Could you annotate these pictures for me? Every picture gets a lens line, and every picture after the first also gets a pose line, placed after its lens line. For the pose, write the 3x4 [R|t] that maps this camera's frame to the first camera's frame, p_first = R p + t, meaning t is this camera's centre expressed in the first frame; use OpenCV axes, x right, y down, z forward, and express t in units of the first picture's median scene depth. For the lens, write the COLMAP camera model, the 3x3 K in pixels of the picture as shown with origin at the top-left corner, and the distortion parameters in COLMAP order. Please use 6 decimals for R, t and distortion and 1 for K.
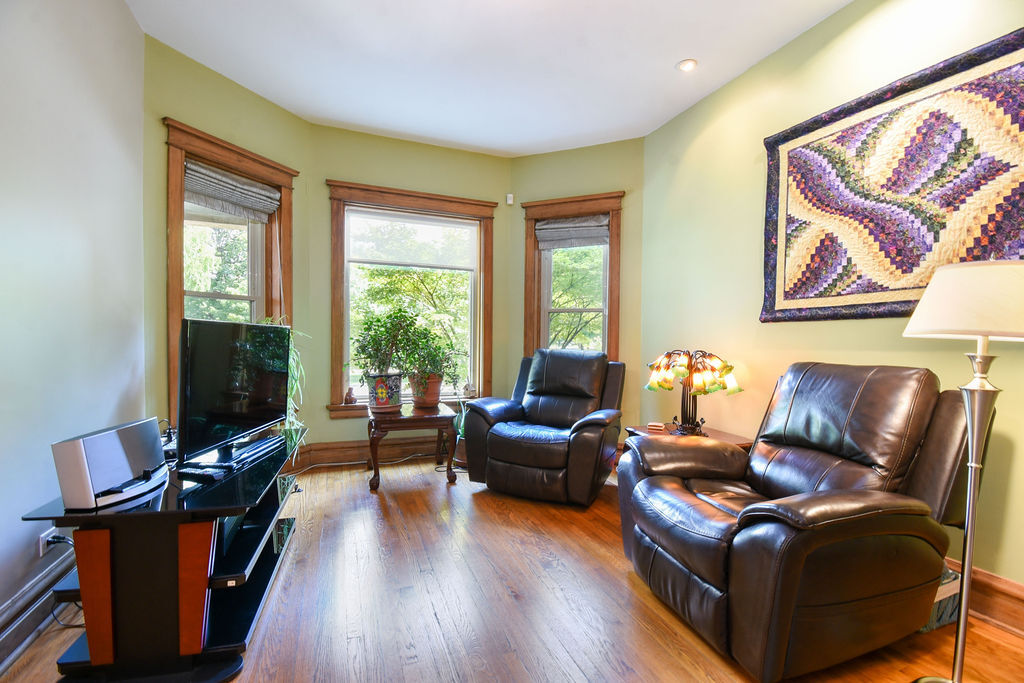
lens RADIAL K [[449.1, 0, 508.8], [0, 449.1, 345.7], [0, 0, 1]] dist [0.017368, -0.024351]
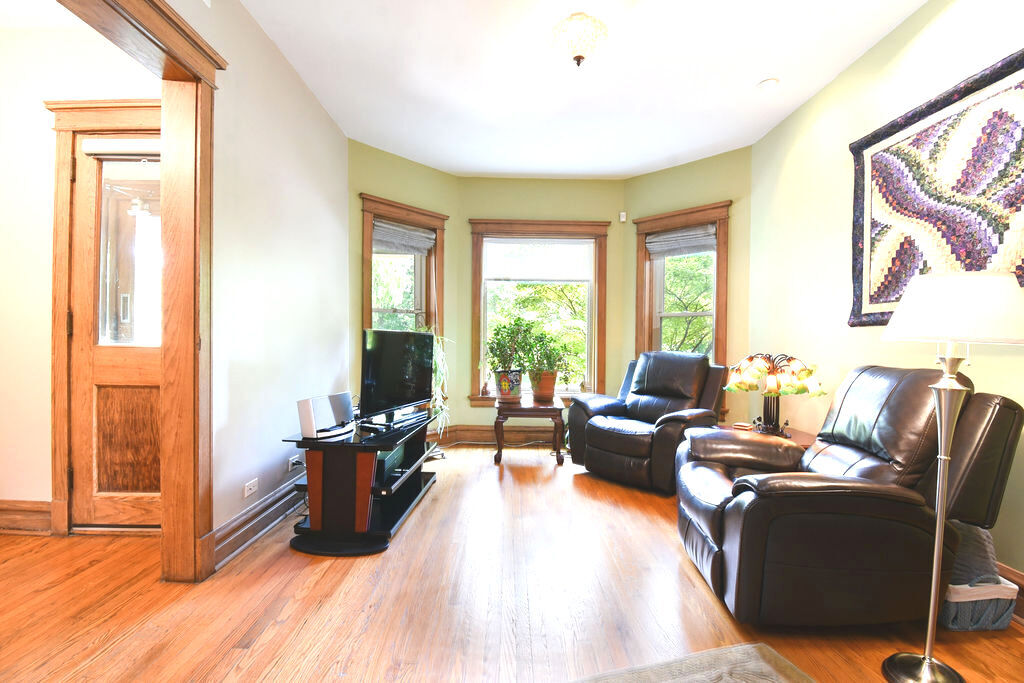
lens RADIAL K [[447.6, 0, 507.7], [0, 447.6, 345.5], [0, 0, 1]] dist [0.002704, -0.015447]
pose [[0.934226, 0.001112, -0.356679, 0.222611], [-0.005062, 0.999936, -0.010143, 0.004549], [0.356645, 0.011281, 0.934172, -0.211353]]
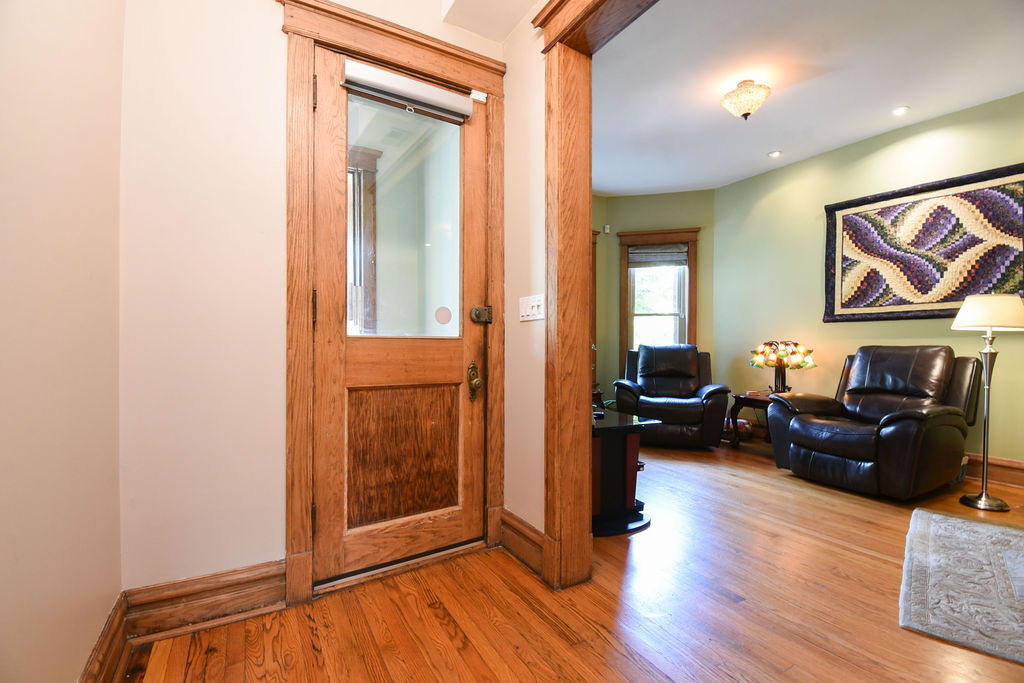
lens RADIAL K [[446.7, 0, 510.9], [0, 446.7, 345.4], [0, 0, 1]] dist [0.019962, -0.026764]
pose [[0.988485, -0.012436, 0.150808, -0.811874], [0.013204, 0.999904, -0.004094, 0.021329], [-0.150743, 0.006038, 0.988555, -0.403544]]
